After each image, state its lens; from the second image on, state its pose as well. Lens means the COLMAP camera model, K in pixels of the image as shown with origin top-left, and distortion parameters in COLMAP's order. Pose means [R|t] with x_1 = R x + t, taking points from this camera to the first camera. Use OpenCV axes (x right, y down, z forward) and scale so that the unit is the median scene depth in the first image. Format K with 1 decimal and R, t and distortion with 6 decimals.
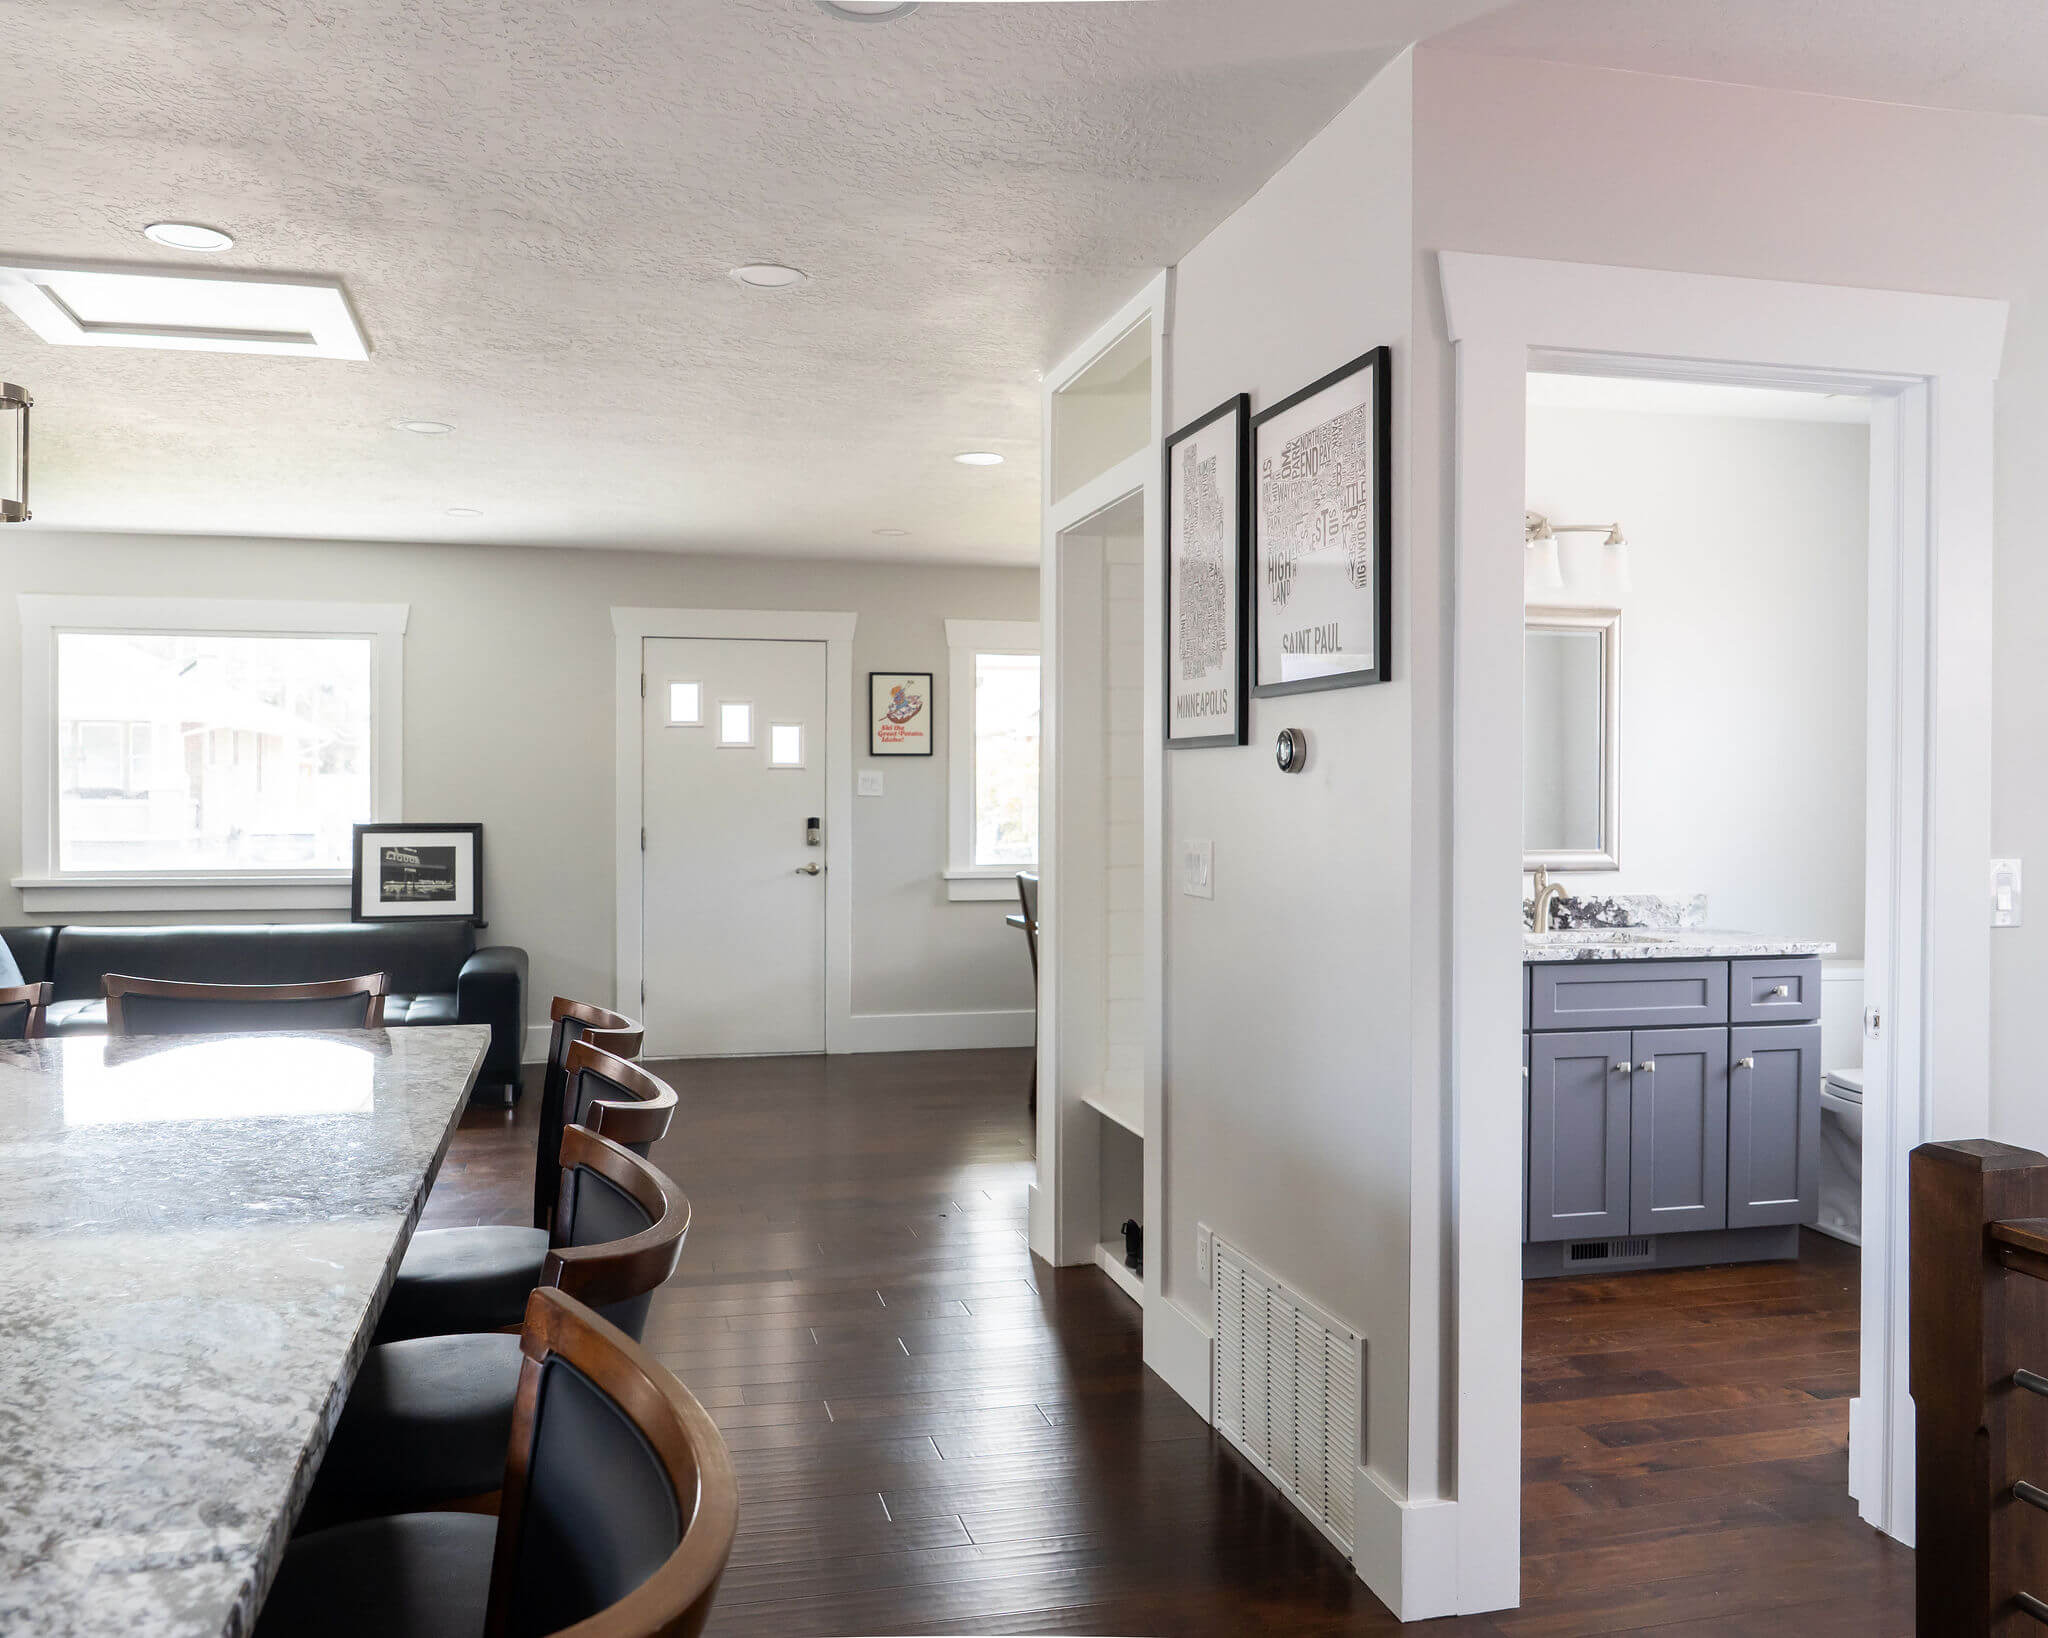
lens RADIAL K [[1623.4, 0, 1012.0], [0, 1623.4, 781.7], [0, 0, 1]] dist [-0.001619, 0.002217]
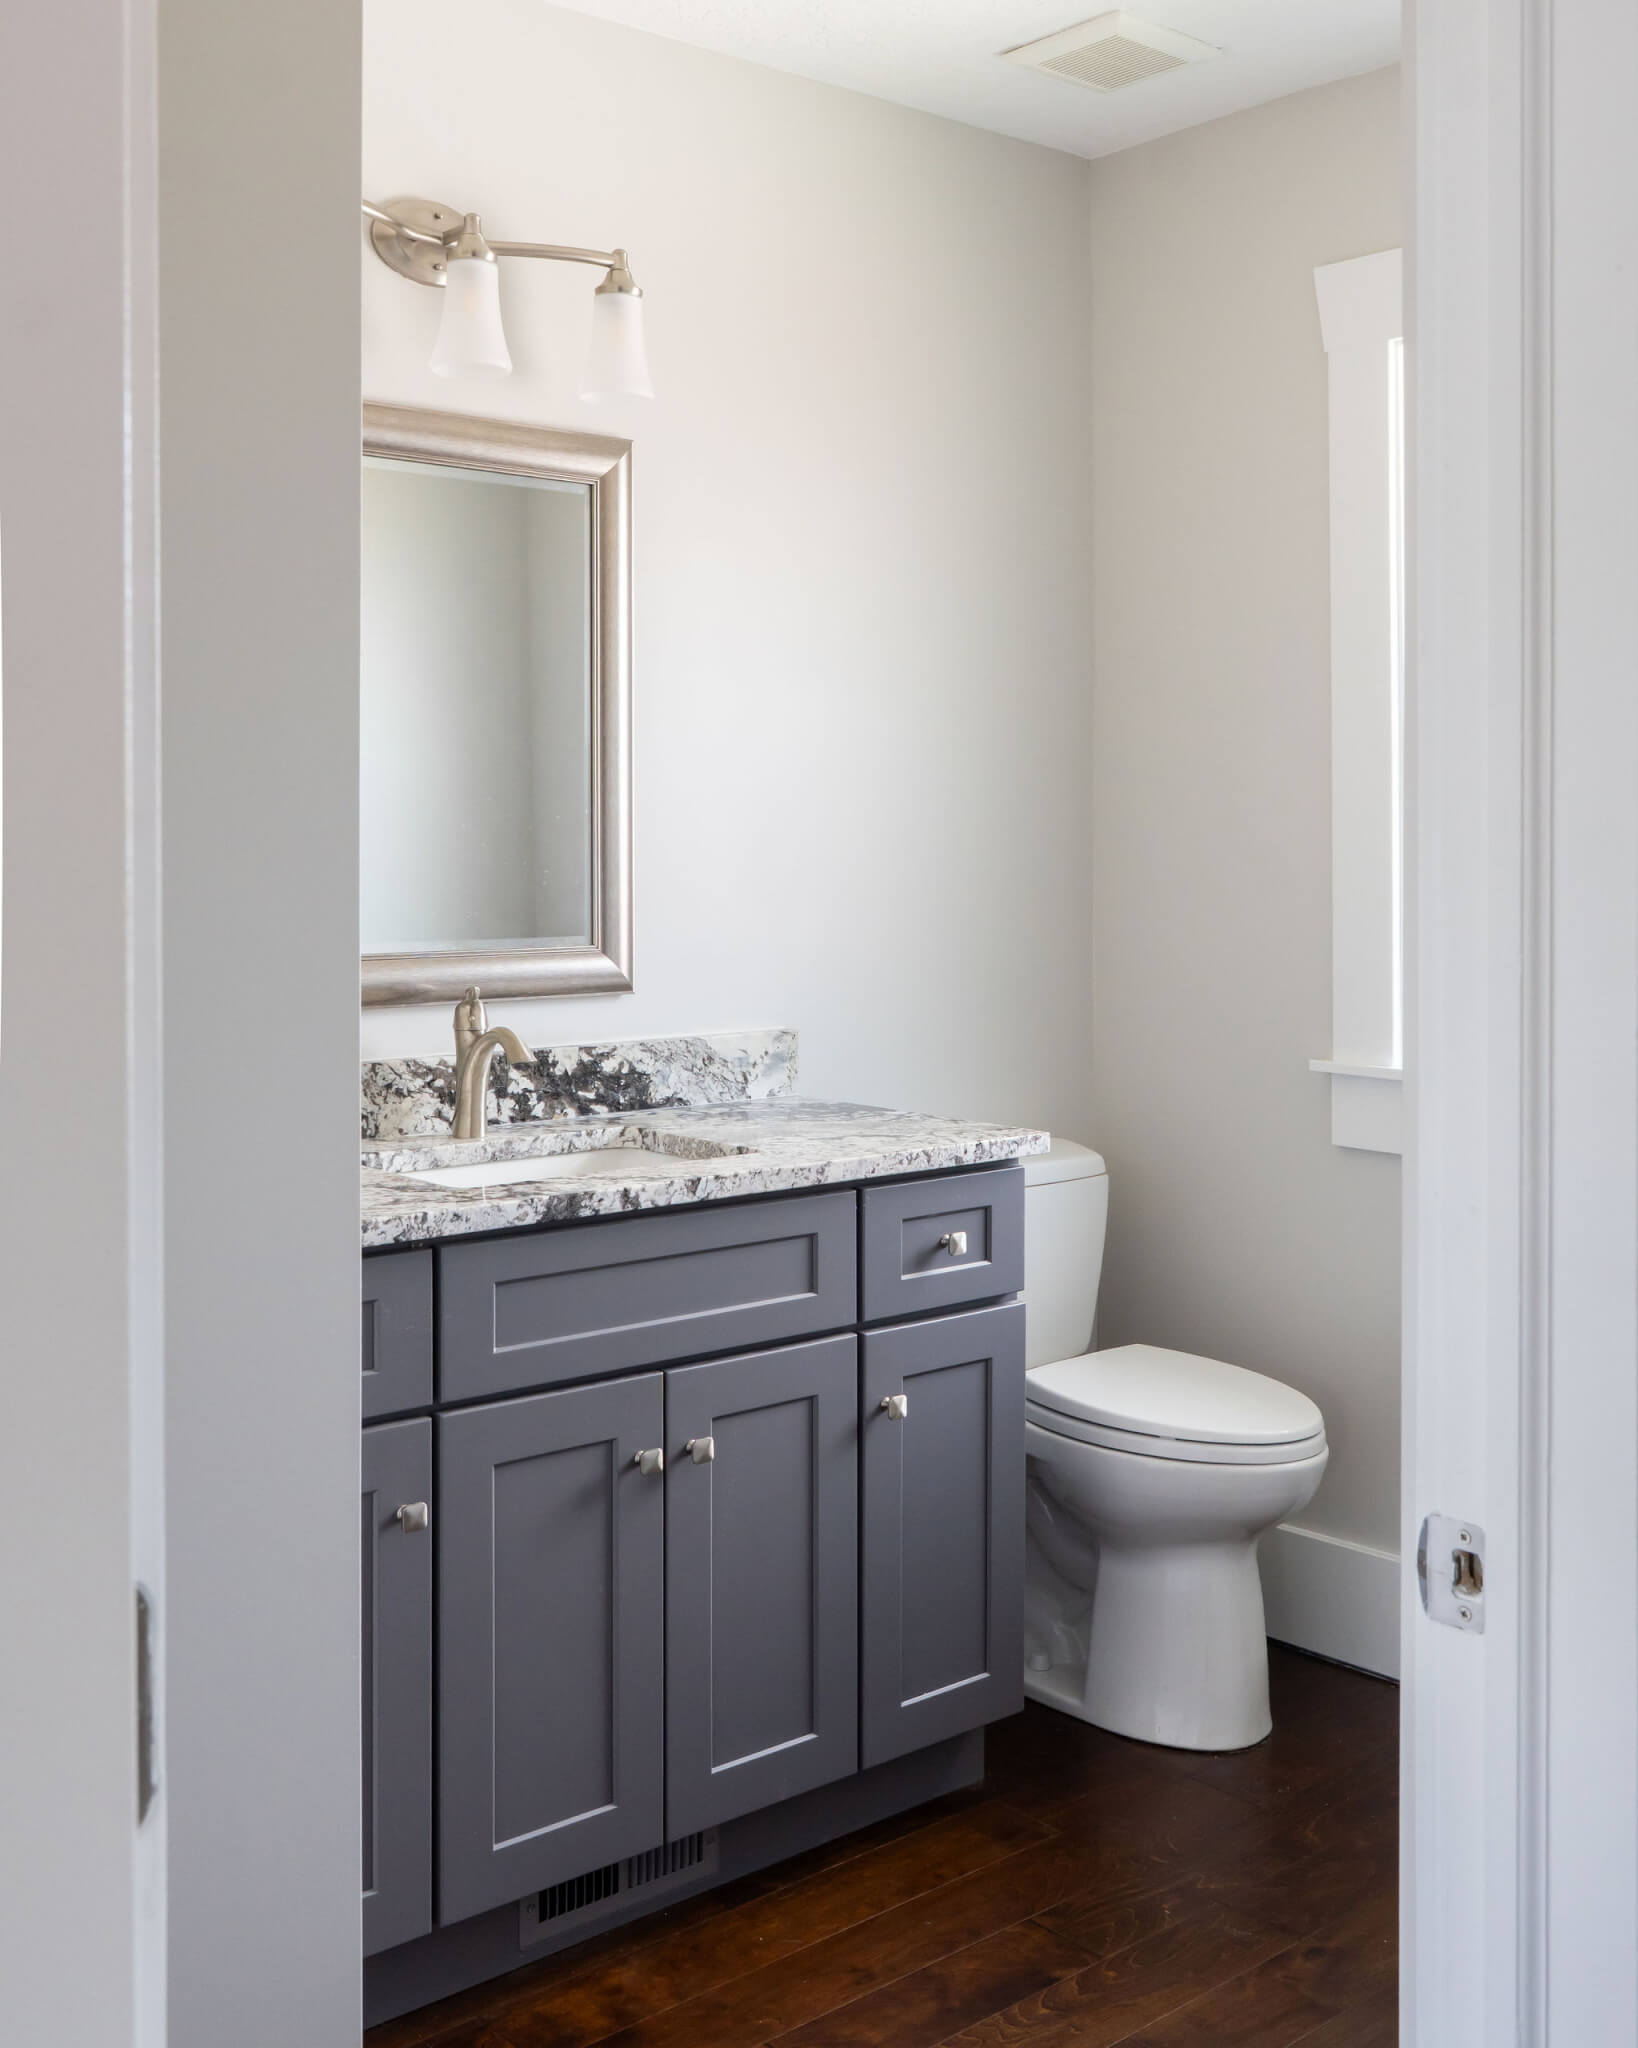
lens RADIAL K [[2140.0, 0, 819.0], [0, 2140.0, 1024.0], [0, 0, 1]] dist [-0.004631, -0.001089]
pose [[0.899583, -0.039677, 0.434944, 0.168228], [-0.001010, 0.995673, 0.092918, 0.006957], [-0.436749, -0.084026, 0.895651, 0.462750]]
